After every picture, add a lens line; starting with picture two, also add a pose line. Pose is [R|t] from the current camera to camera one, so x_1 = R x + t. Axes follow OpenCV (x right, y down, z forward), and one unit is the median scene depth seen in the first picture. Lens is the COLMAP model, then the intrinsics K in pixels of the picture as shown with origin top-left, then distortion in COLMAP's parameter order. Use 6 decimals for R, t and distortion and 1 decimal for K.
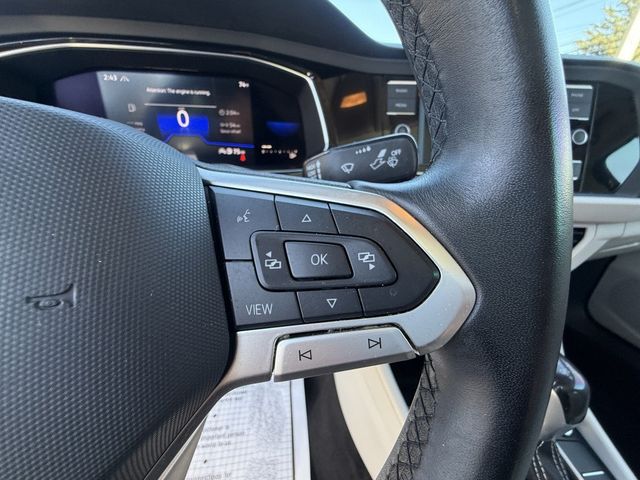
lens RADIAL K [[244.3, 0, 320.0], [0, 244.3, 240.0], [0, 0, 1]] dist [0.000358, 0.000106]
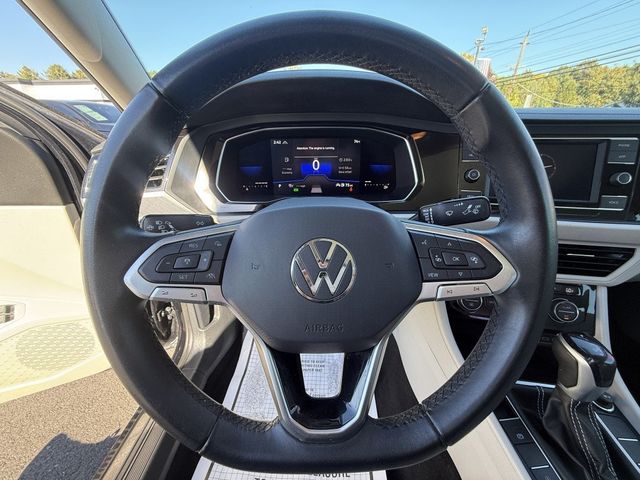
lens RADIAL K [[244.3, 0, 320.0], [0, 244.3, 240.0], [0, 0, 1]] dist [0.000358, 0.000106]
pose [[0.983356, 0.039219, -0.177404, -0.258117], [-0.042452, 0.998994, -0.014465, -0.007945], [0.176658, 0.021755, 0.984032, -0.509239]]
